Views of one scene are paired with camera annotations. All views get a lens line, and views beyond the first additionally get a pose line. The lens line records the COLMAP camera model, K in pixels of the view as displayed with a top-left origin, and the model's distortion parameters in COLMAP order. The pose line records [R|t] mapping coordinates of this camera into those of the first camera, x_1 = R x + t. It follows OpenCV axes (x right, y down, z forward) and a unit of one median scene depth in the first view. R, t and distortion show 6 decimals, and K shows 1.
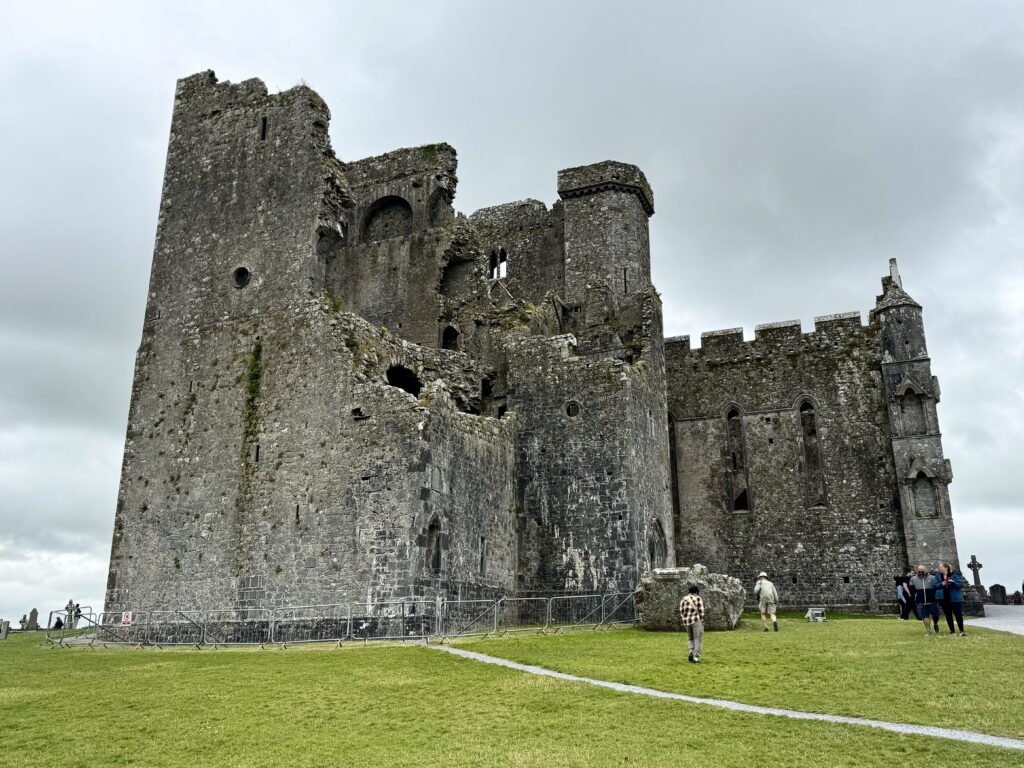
lens RADIAL K [[829.2, 0, 477.2], [0, 829.2, 392.0], [0, 0, 1]] dist [0.090473, -0.087590]
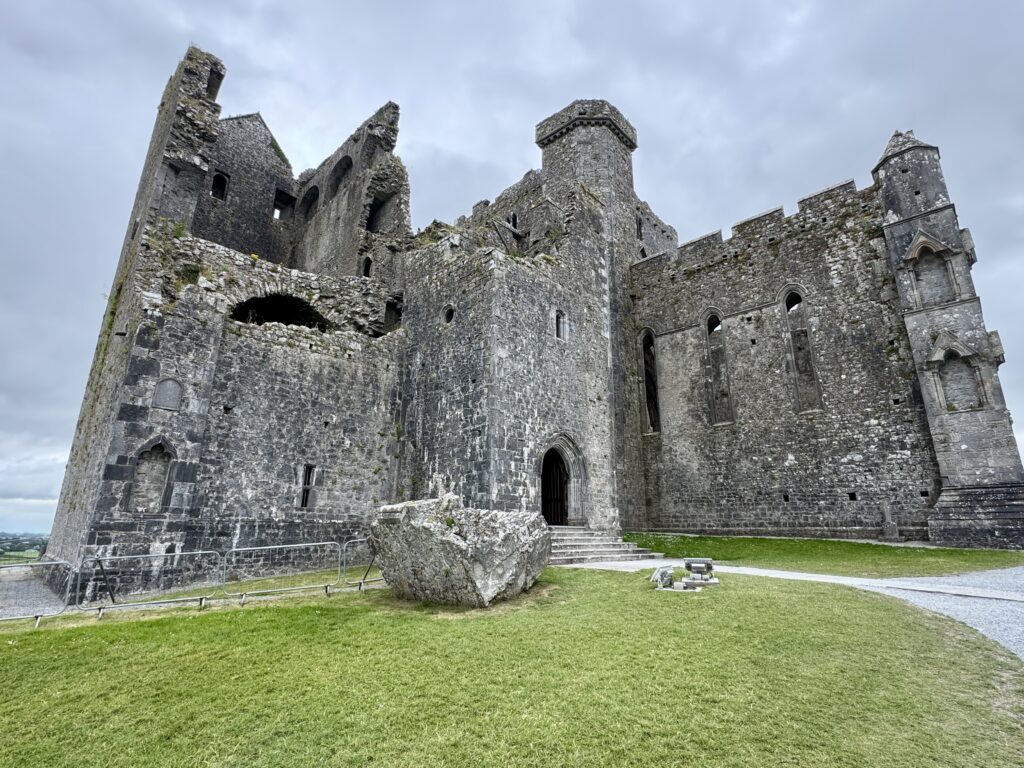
lens RADIAL K [[497.1, 0, 504.2], [0, 497.1, 383.9], [0, 0, 1]] dist [-0.008816, 0.008305]
pose [[0.945407, -0.091421, -0.312805, 0.281512], [0.093045, 0.995614, -0.009762, 0.089597], [0.312326, -0.019876, 0.949767, 0.449676]]
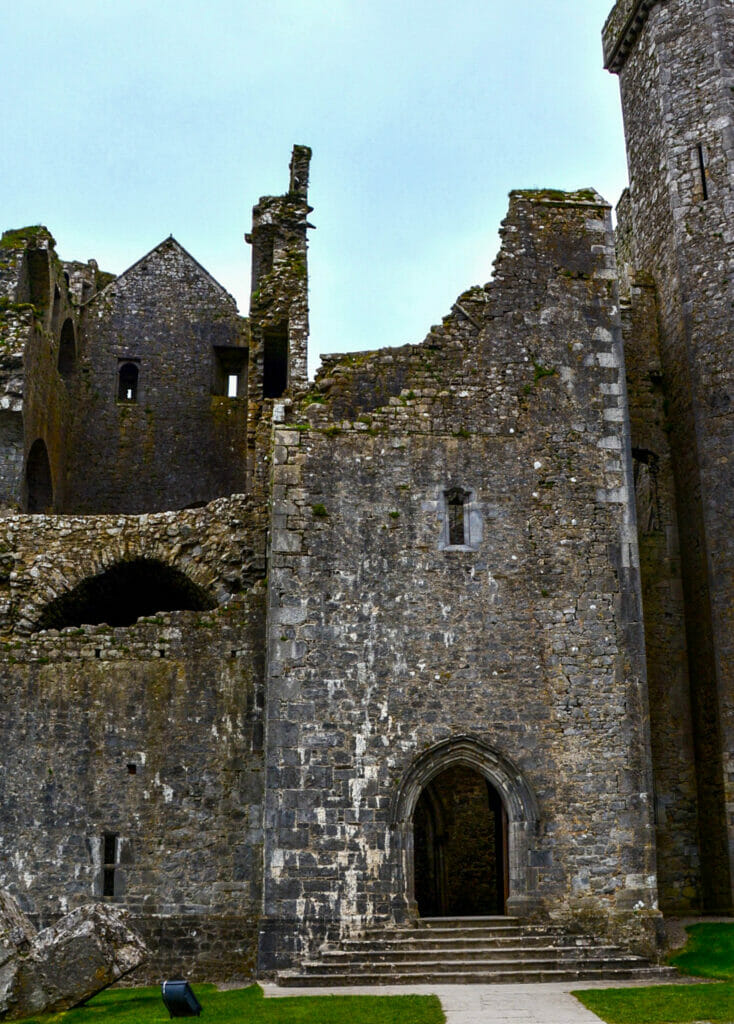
lens RADIAL K [[1183.2, 0, 395.3], [0, 1183.2, 578.4], [0, 0, 1]] dist [-0.128454, 0.000000]
pose [[0.524924, -0.249762, -0.813679, 0.621393], [0.264561, 0.956502, -0.122928, 0.122459], [0.808989, -0.150740, 0.568168, 0.567506]]
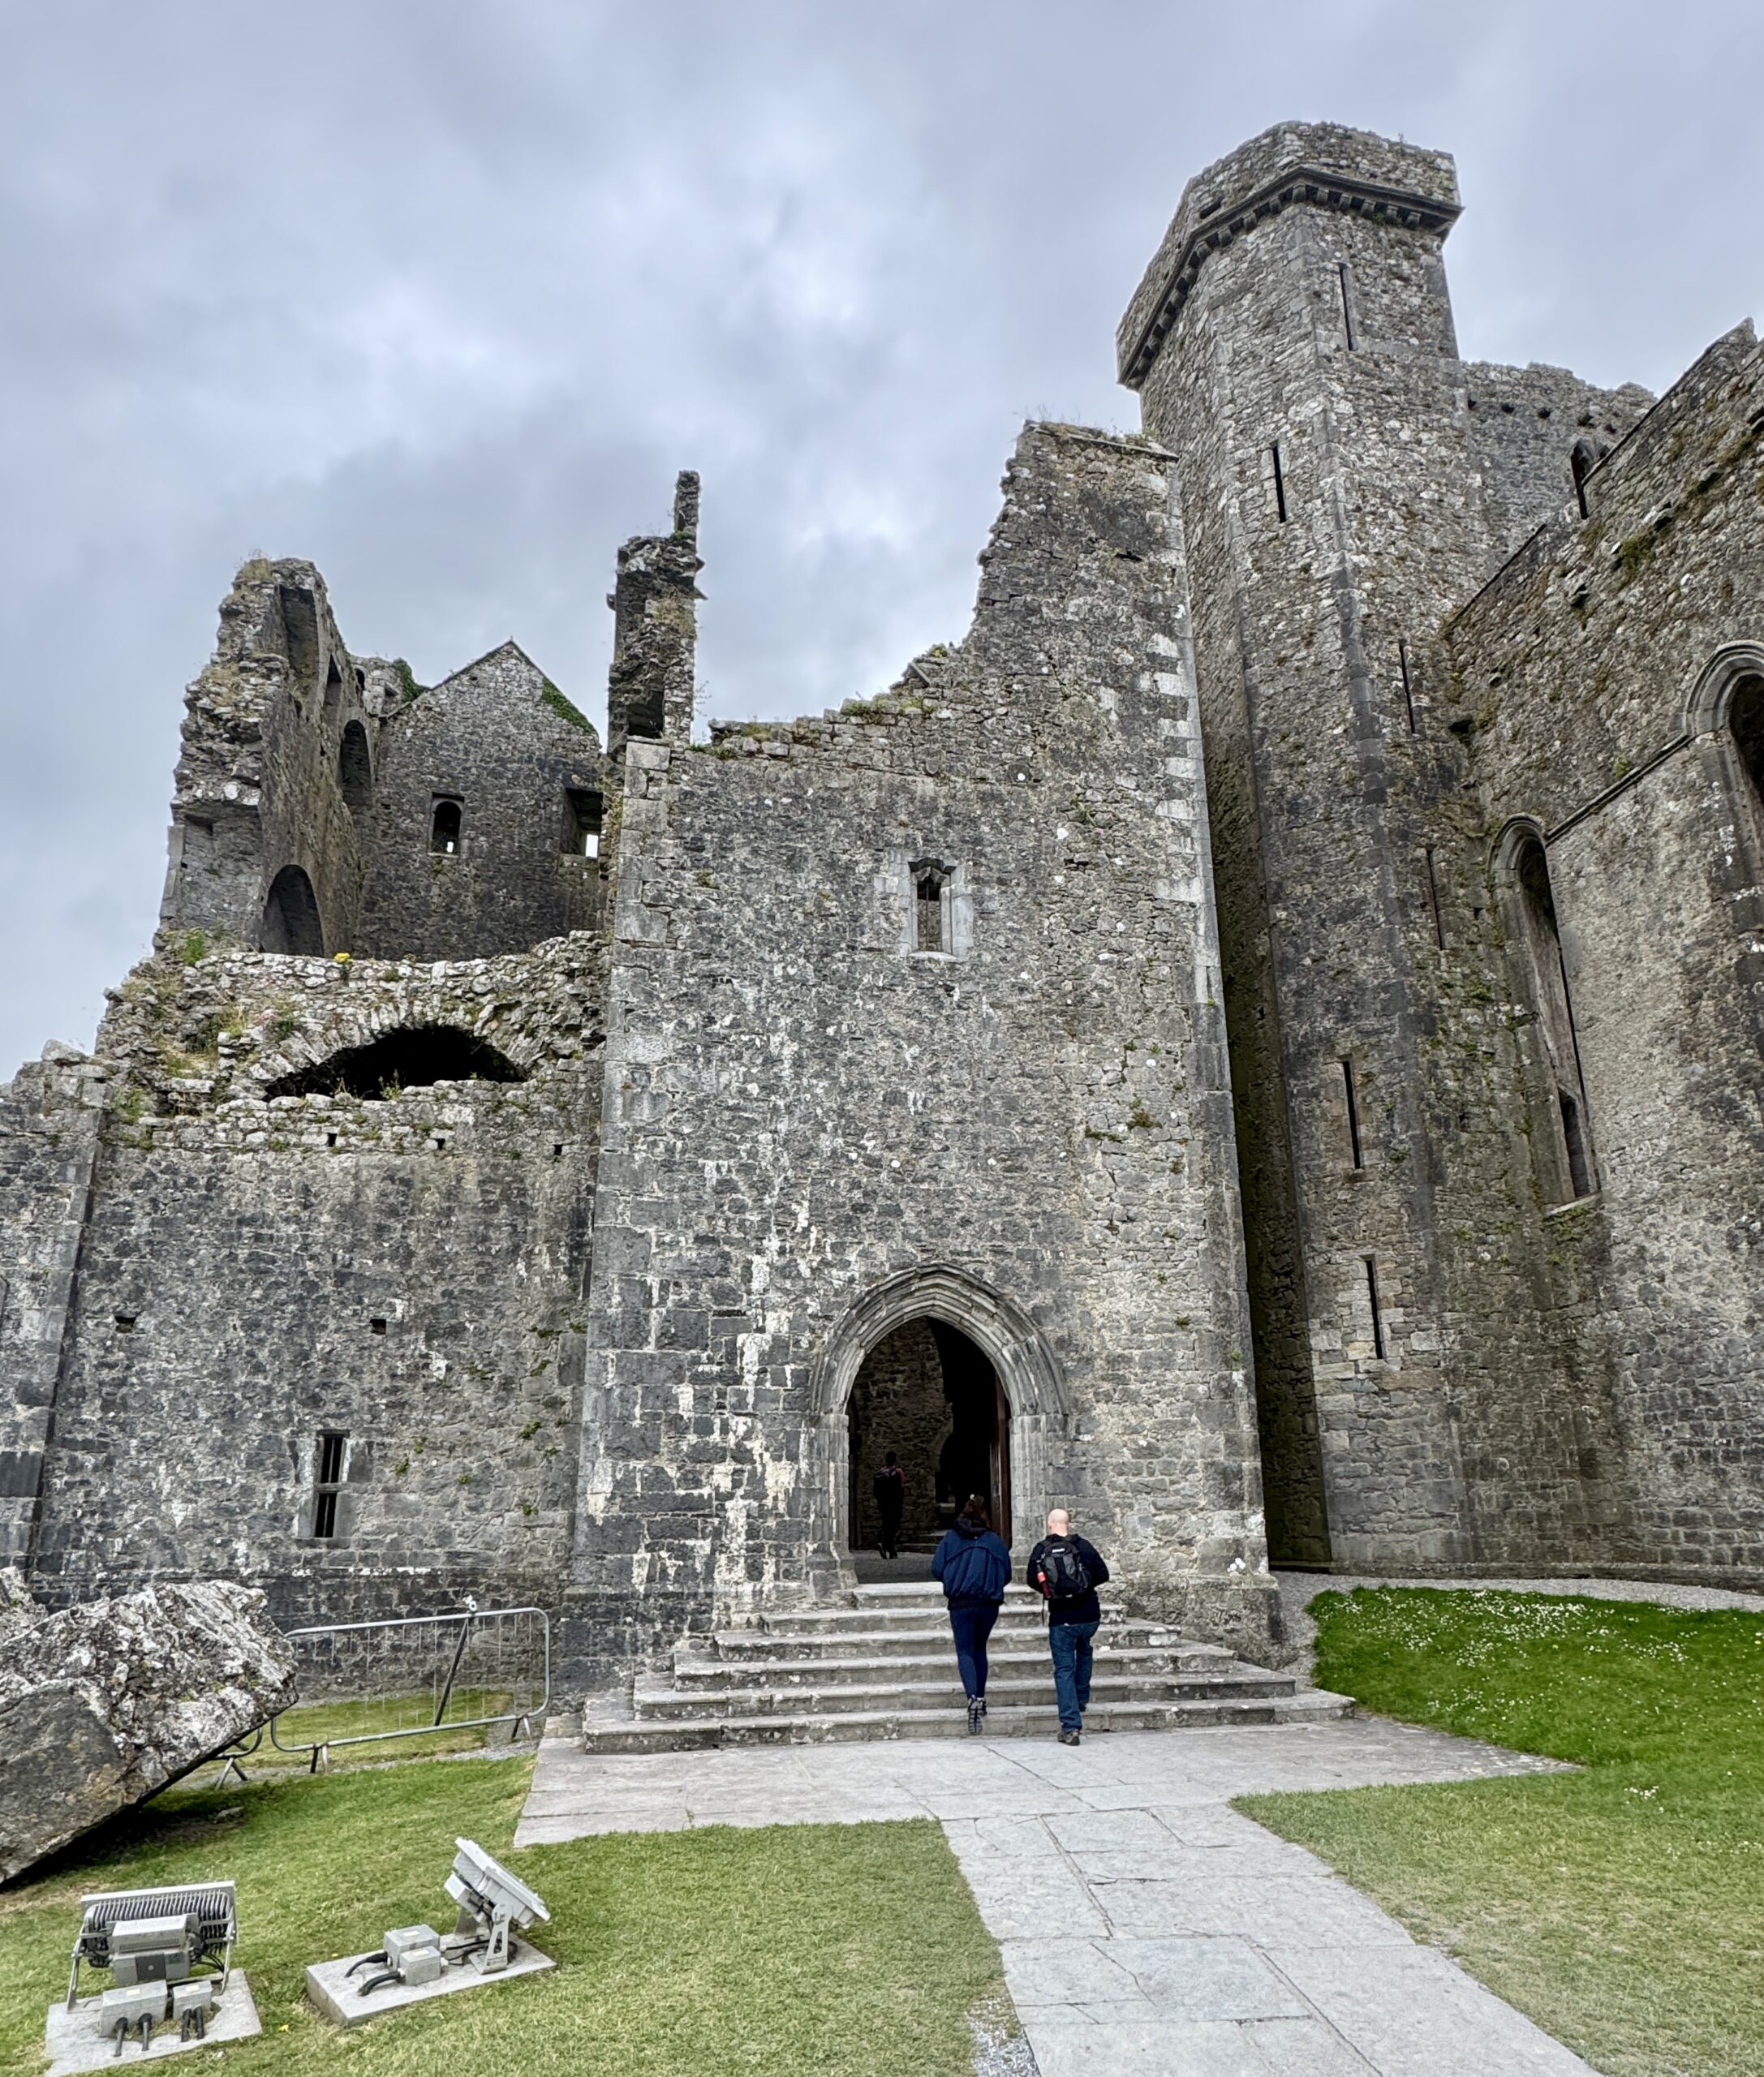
lens RADIAL K [[1188.1, 0, 890.8], [0, 1188.1, 1192.6], [0, 0, 1]] dist [-0.003314, -0.000598]
pose [[0.606115, -0.224800, -0.762948, 0.421143], [0.244903, 0.965372, -0.089883, 0.139684], [0.756735, -0.132369, 0.640181, 0.677844]]
